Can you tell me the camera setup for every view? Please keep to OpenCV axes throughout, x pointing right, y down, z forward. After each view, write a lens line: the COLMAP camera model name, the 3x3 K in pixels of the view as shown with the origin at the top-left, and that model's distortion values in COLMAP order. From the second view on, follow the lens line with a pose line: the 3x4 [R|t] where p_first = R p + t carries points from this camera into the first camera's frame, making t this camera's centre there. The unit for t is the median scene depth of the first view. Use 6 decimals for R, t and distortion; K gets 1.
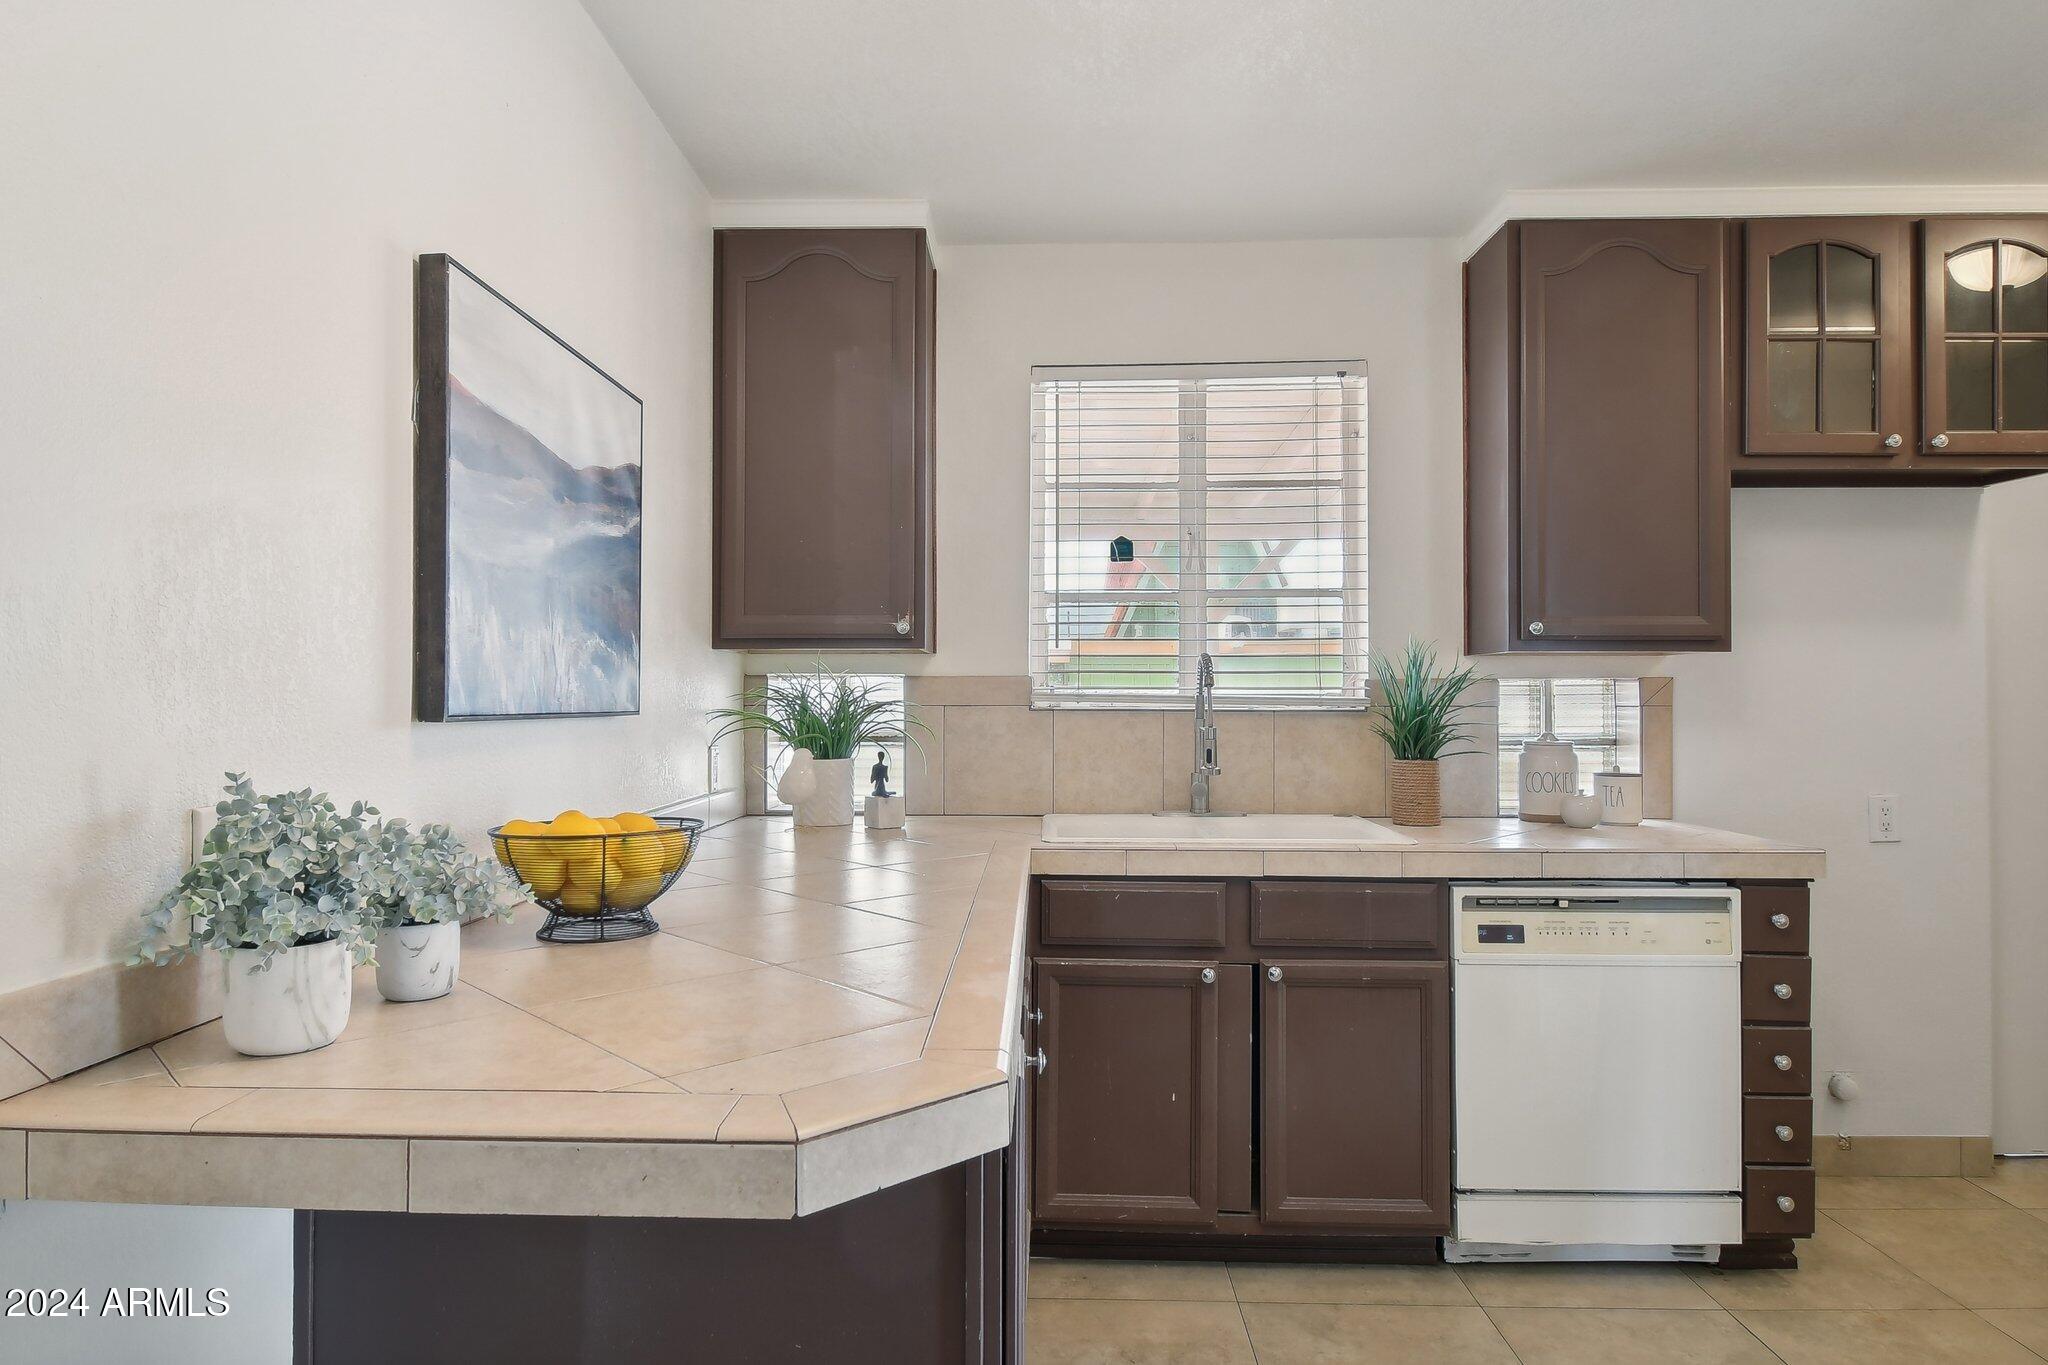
lens RADIAL K [[1180.5, 0, 1000.8], [0, 1180.5, 681.9], [0, 0, 1]] dist [0.014432, -0.030418]
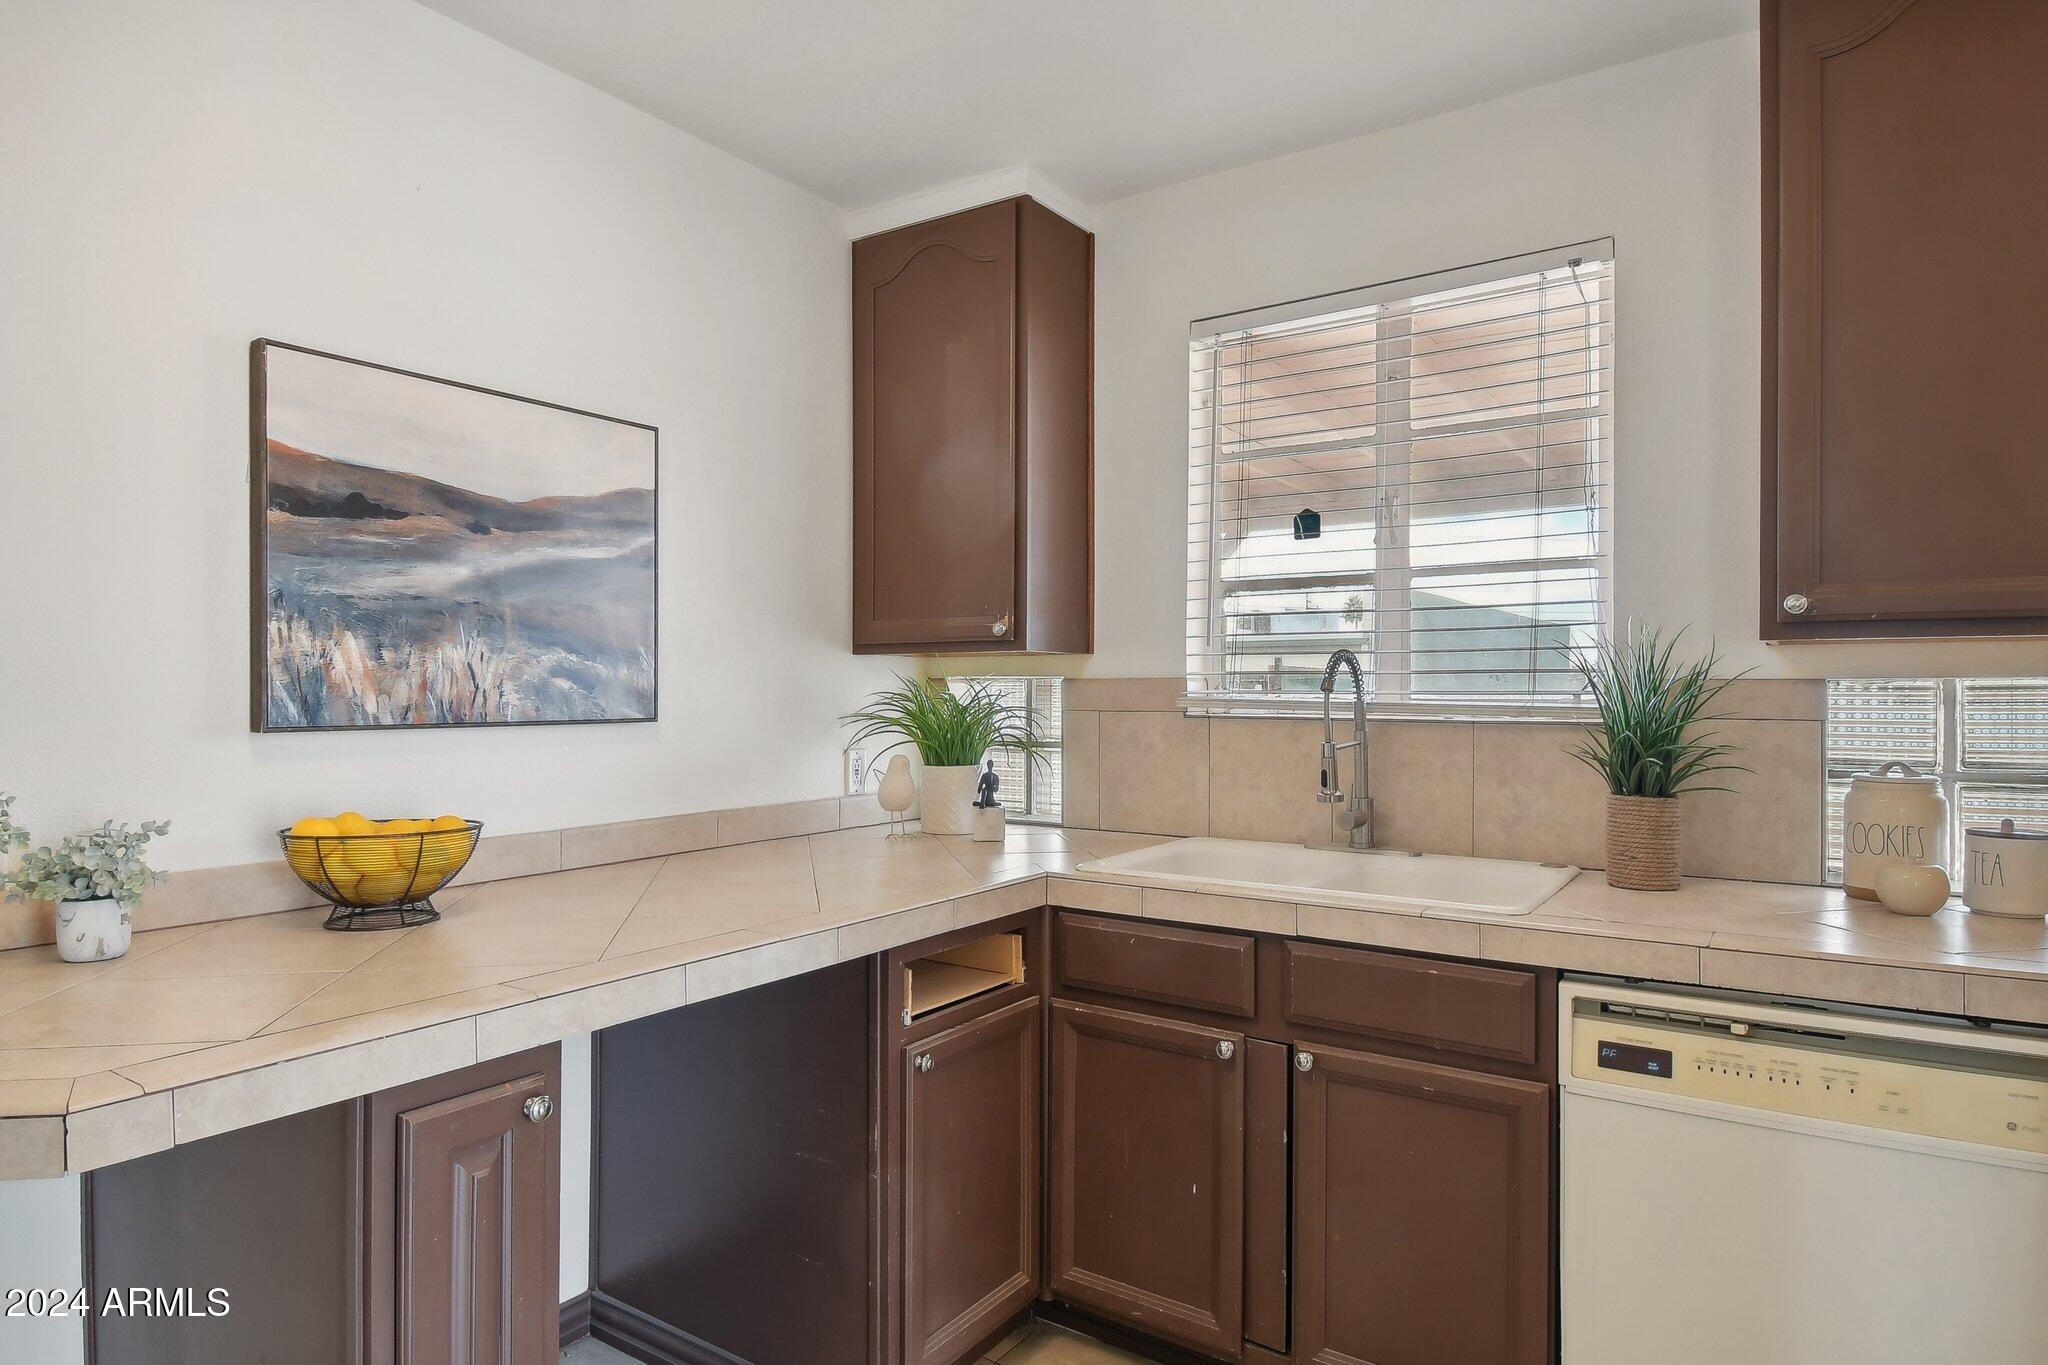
lens RADIAL K [[1190.6, 0, 996.3], [0, 1190.6, 693.1], [0, 0, 1]] dist [-0.001810, -0.001804]
pose [[0.841789, 0.001936, -0.539804, 0.419938], [0.008181, 0.999833, 0.016344, -0.010031], [0.539745, -0.018175, 0.841632, 0.199878]]
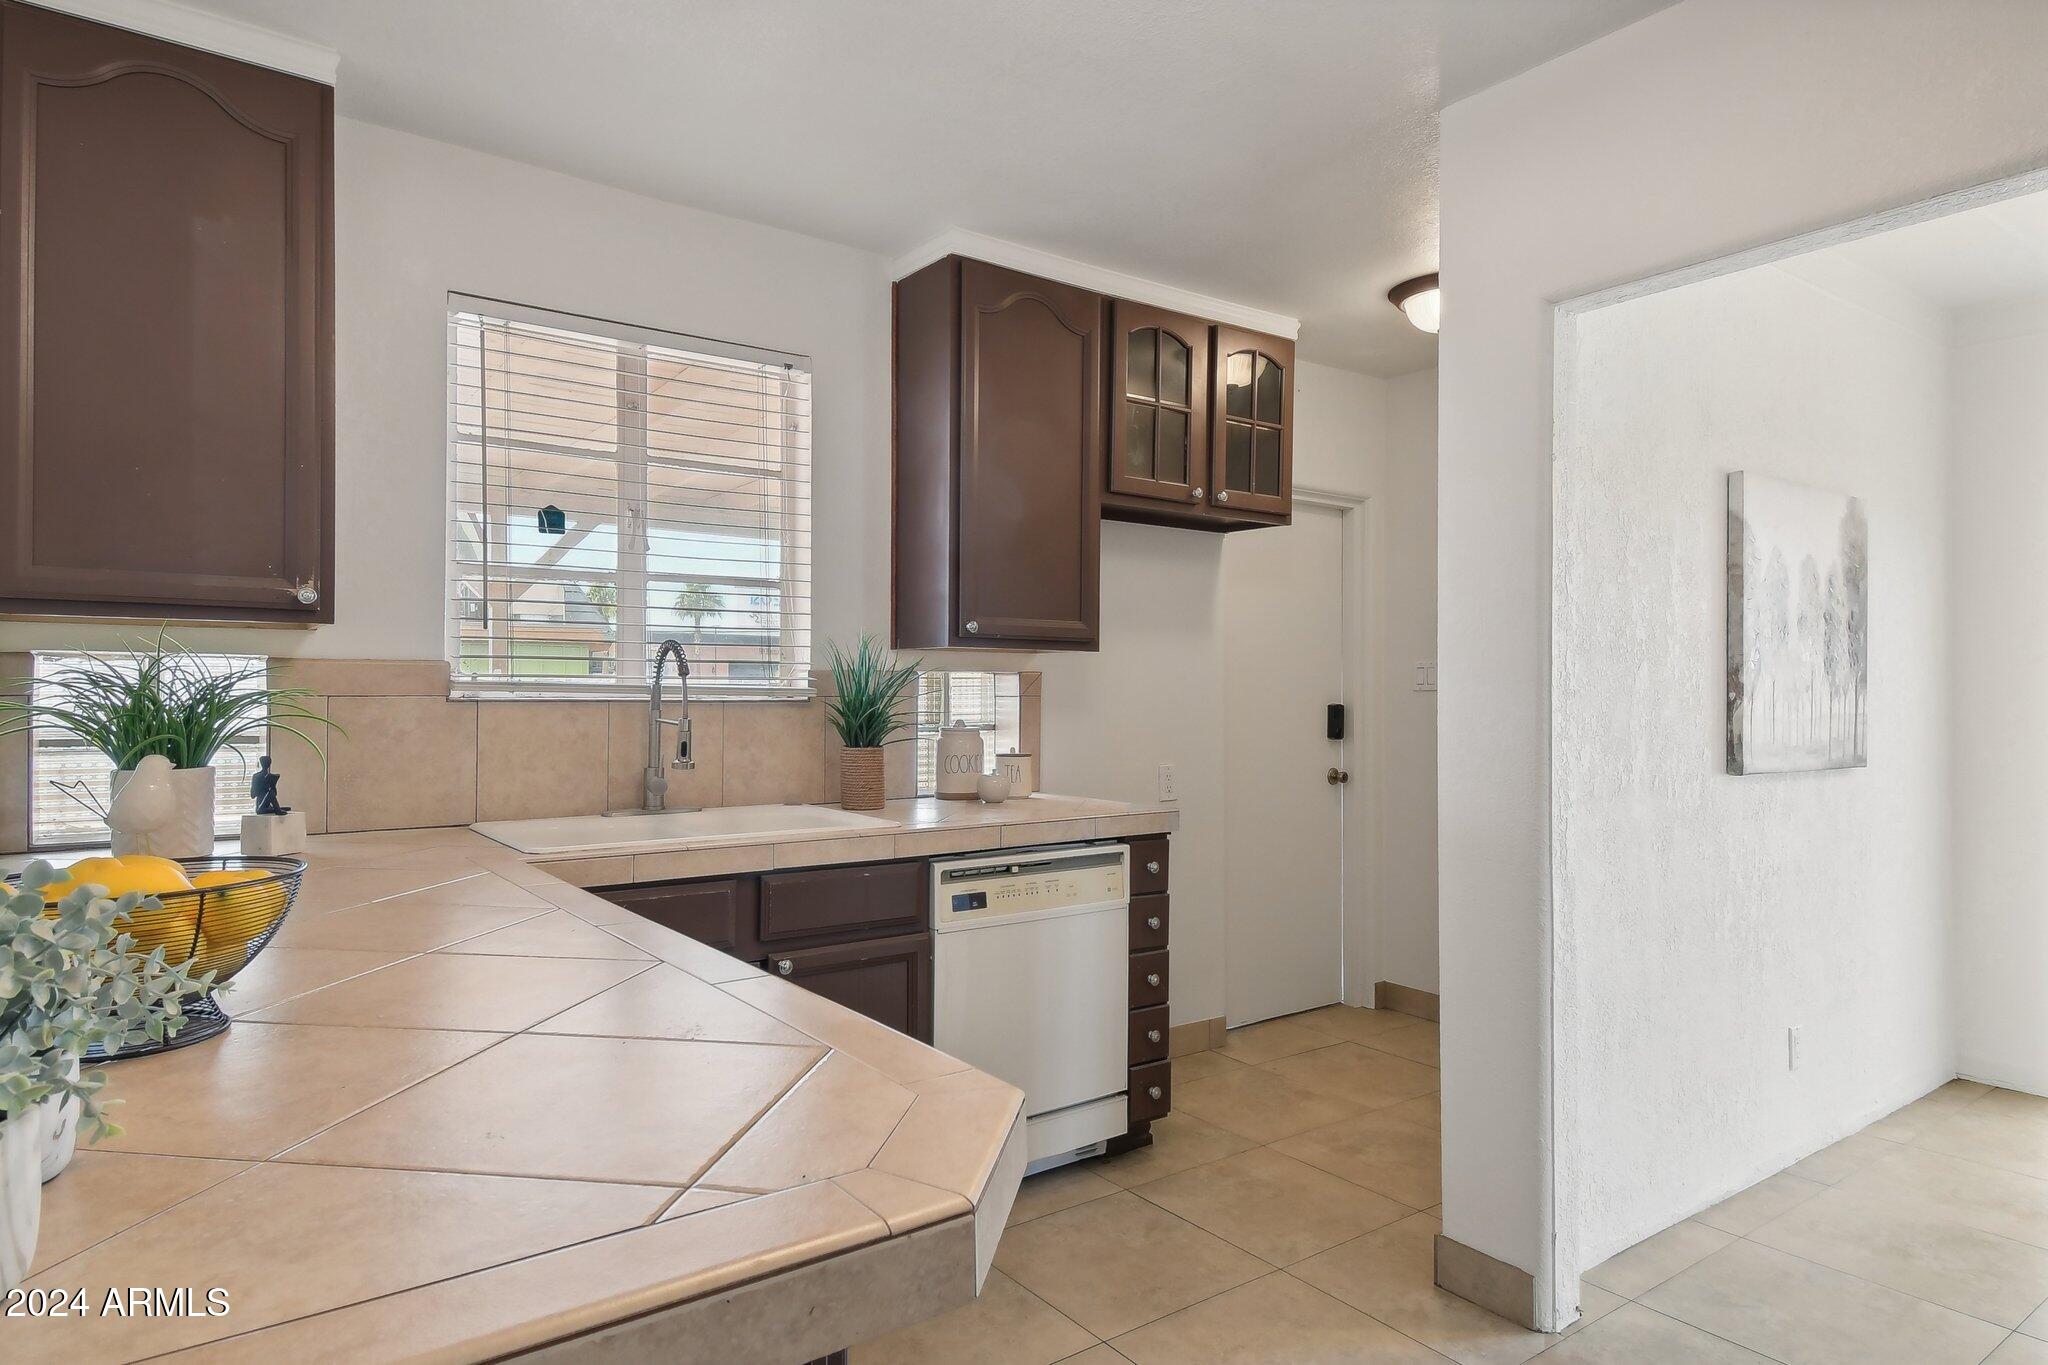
lens RADIAL K [[1181.4, 0, 1024.0], [0, 1181.4, 682.5], [0, 0, 1]] dist [0.016772, -0.000802]
pose [[0.779418, 0.006839, 0.626467, -0.201865], [-0.012793, 0.999906, 0.005001, 0.001277], [-0.626374, -0.011912, 0.779432, 0.093112]]
